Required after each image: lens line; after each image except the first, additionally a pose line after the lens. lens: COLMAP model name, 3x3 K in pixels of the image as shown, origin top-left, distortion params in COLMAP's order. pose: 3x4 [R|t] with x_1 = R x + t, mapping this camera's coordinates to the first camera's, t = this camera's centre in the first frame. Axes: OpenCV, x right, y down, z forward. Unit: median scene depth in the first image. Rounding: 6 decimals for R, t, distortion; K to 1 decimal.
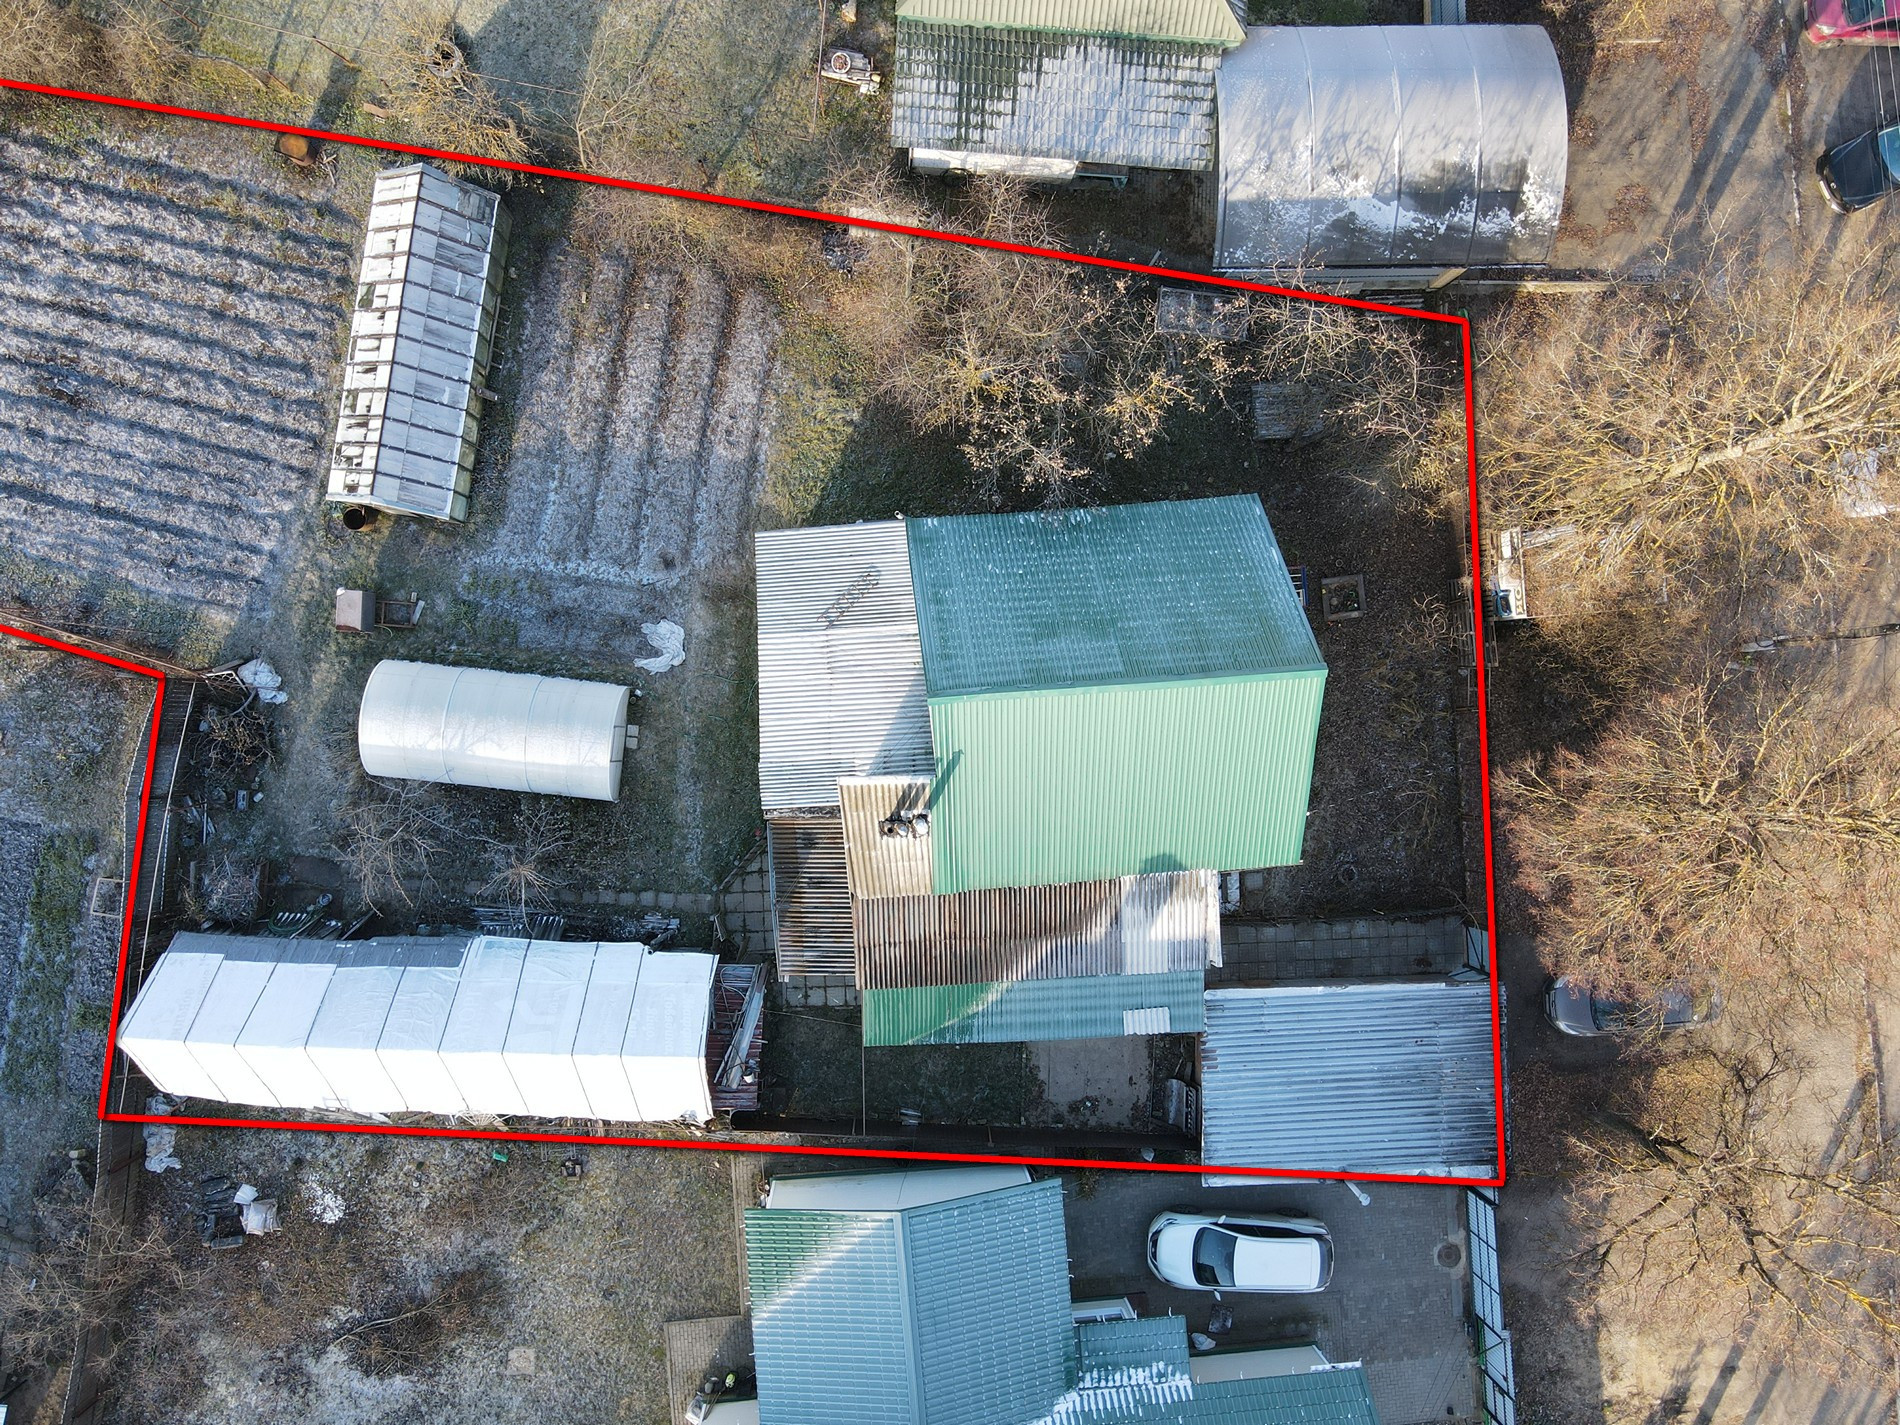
lens RADIAL K [[1399.2, 0, 950.0], [0, 1399.2, 712.5], [0, 0, 1]] dist [0.006713, 0.006048]
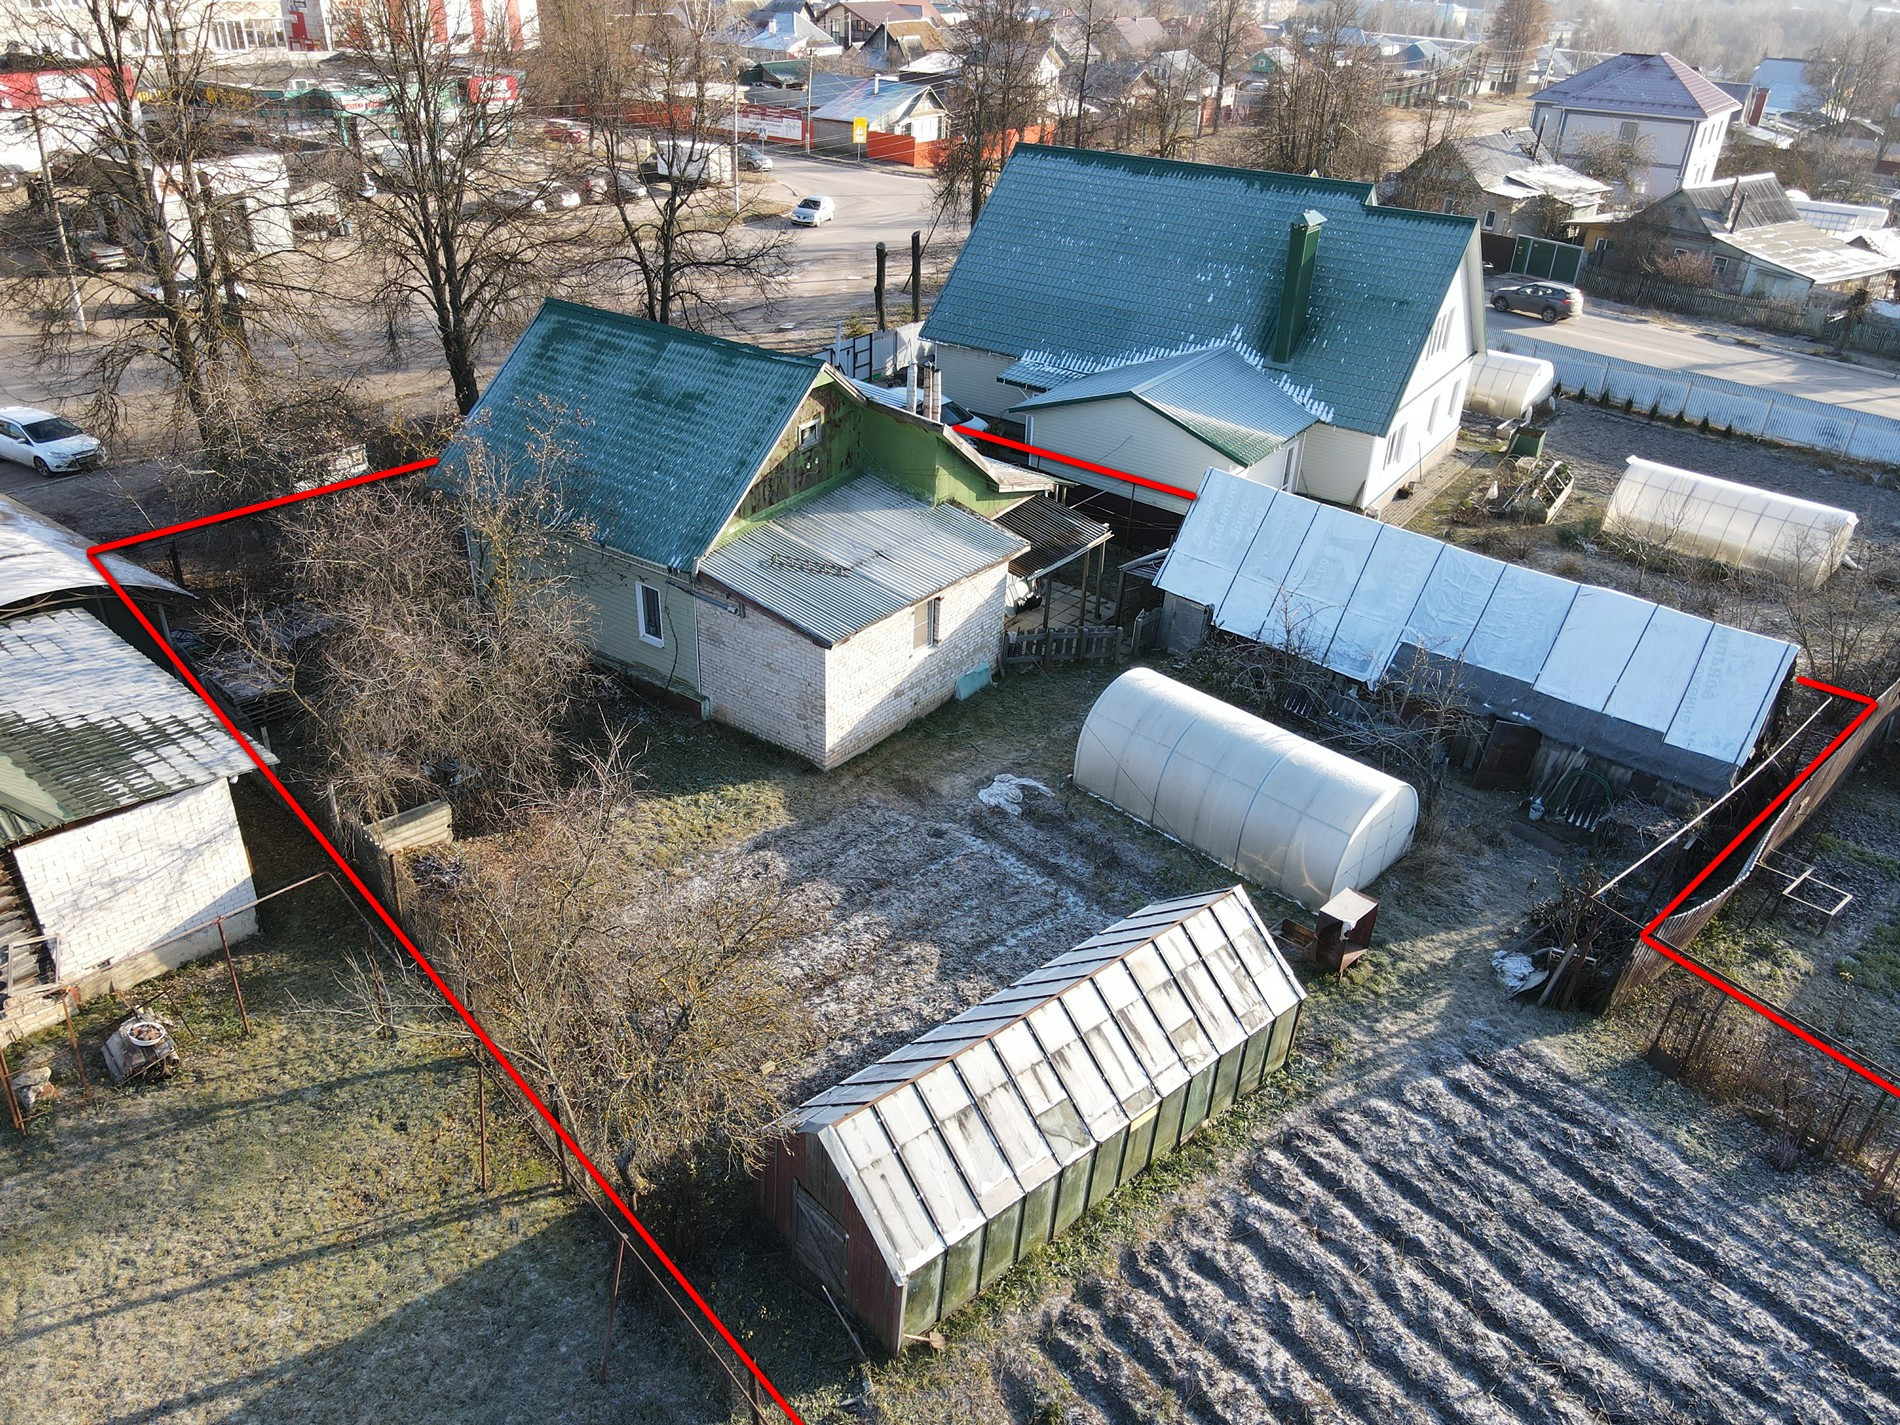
lens RADIAL K [[1399.2, 0, 950.0], [0, 1399.2, 712.5], [0, 0, 1]] dist [0.006713, 0.006048]
pose [[-0.776145, -0.379549, 0.503529, -0.568785], [0.624263, -0.349998, 0.698425, -0.616296], [-0.088852, 0.856413, 0.508588, 0.577108]]
